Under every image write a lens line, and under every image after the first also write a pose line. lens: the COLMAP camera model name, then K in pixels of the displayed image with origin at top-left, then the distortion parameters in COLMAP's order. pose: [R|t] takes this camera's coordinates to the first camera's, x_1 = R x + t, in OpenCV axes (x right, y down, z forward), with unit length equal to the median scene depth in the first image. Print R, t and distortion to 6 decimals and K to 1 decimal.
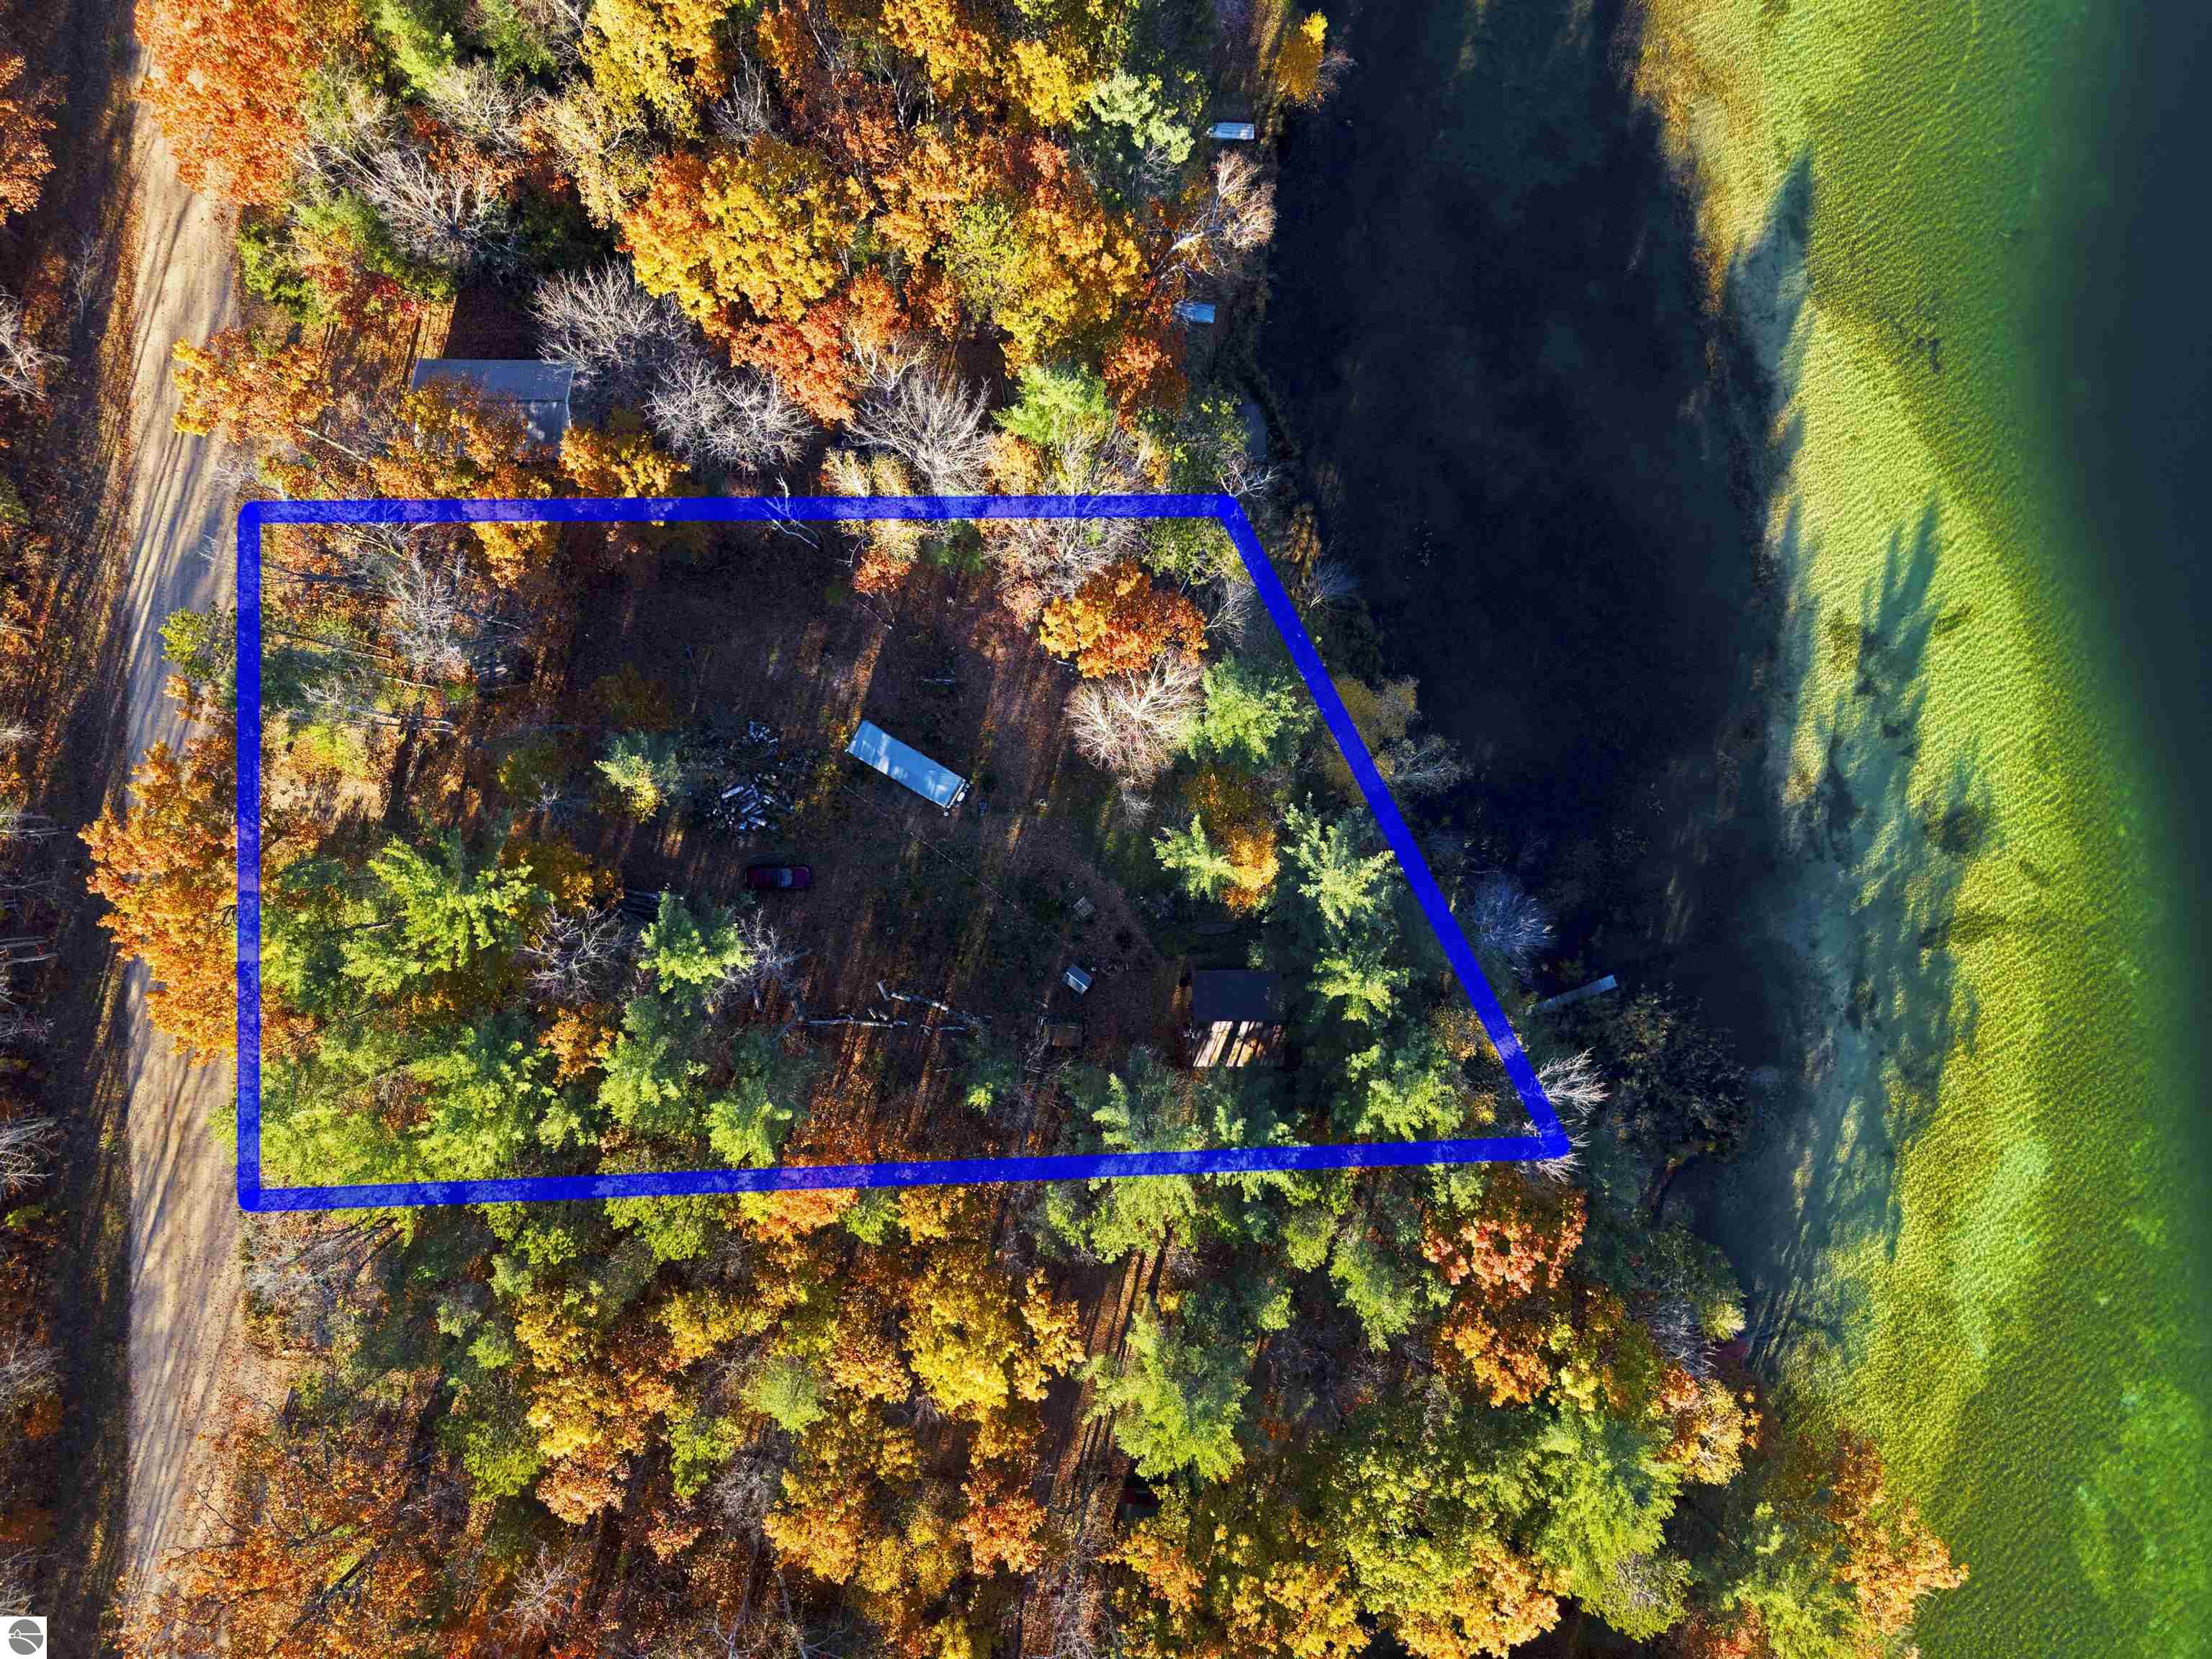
lens RADIAL K [[1540.4, 0, 1106.3], [0, 1540.4, 829.7], [0, 0, 1]] dist [-0.000596, 0.000851]
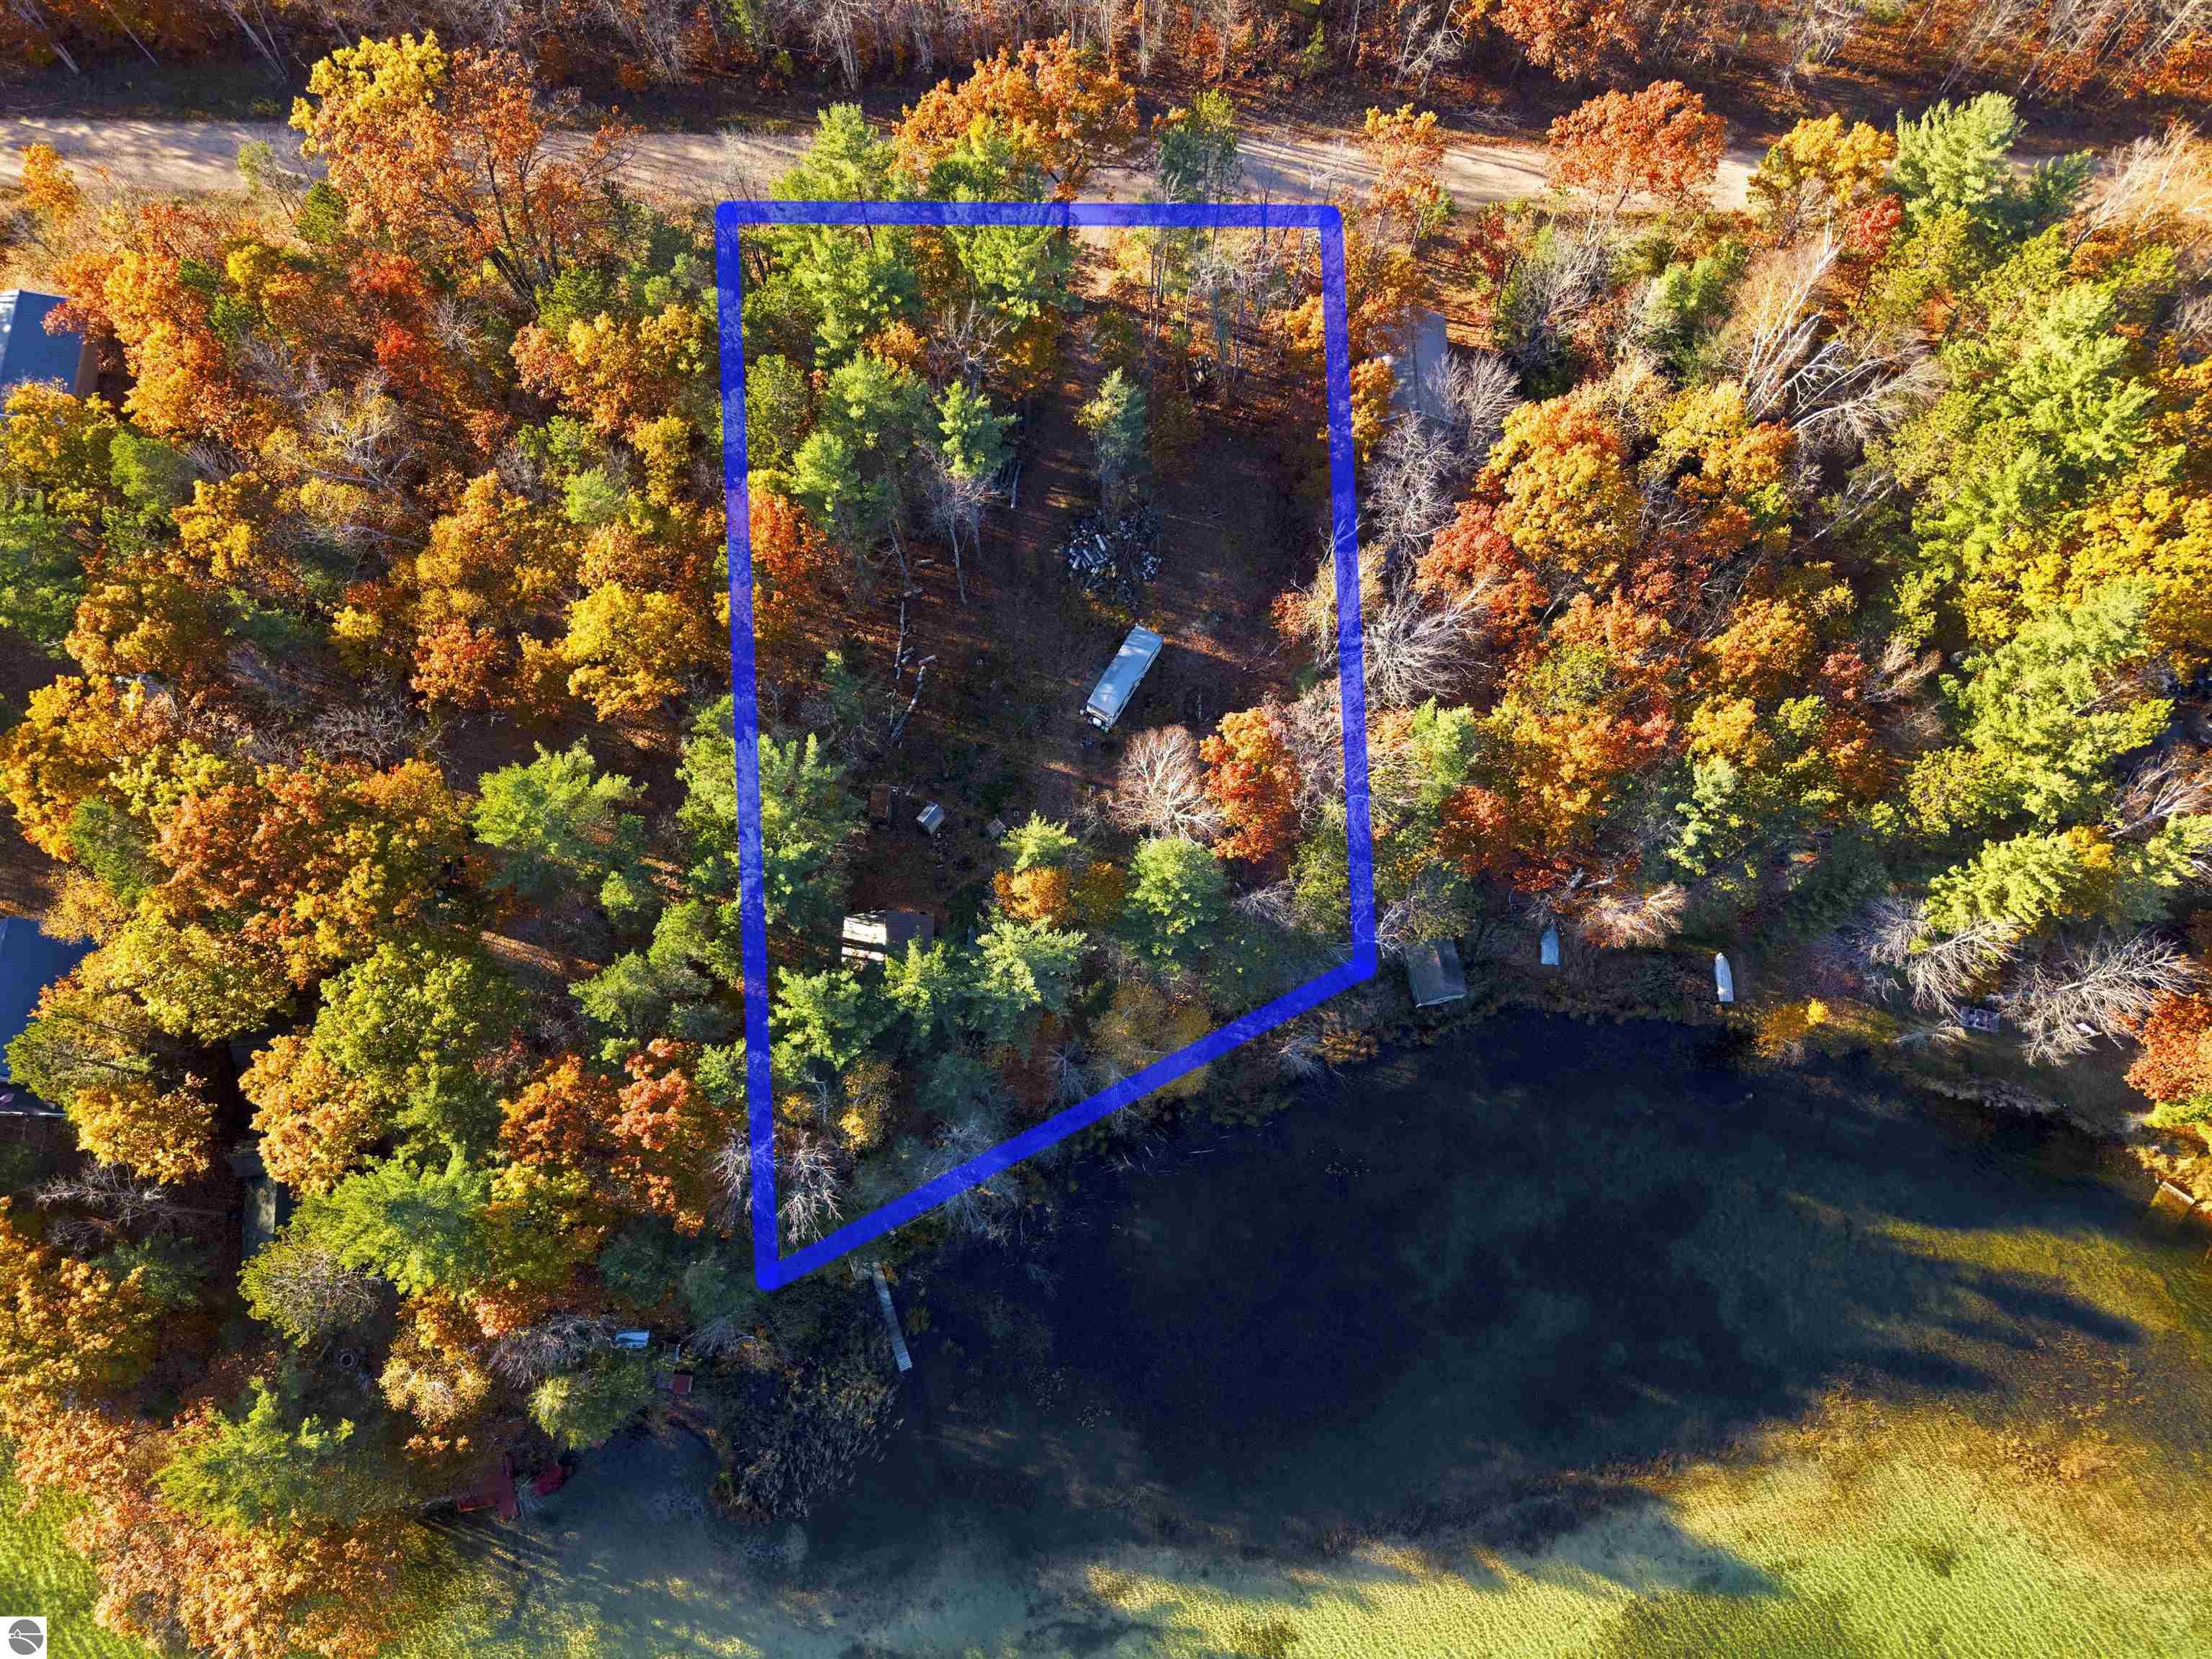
lens RADIAL K [[1540.4, 0, 1106.6], [0, 1540.4, 827.3], [0, 0, 1]] dist [-0.000596, 0.000851]
pose [[-0.000911, 0.933279, -0.359152, 0.437809], [-0.999863, -0.006783, -0.015090, -0.013365], [-0.016520, 0.359089, 0.933157, -0.028960]]
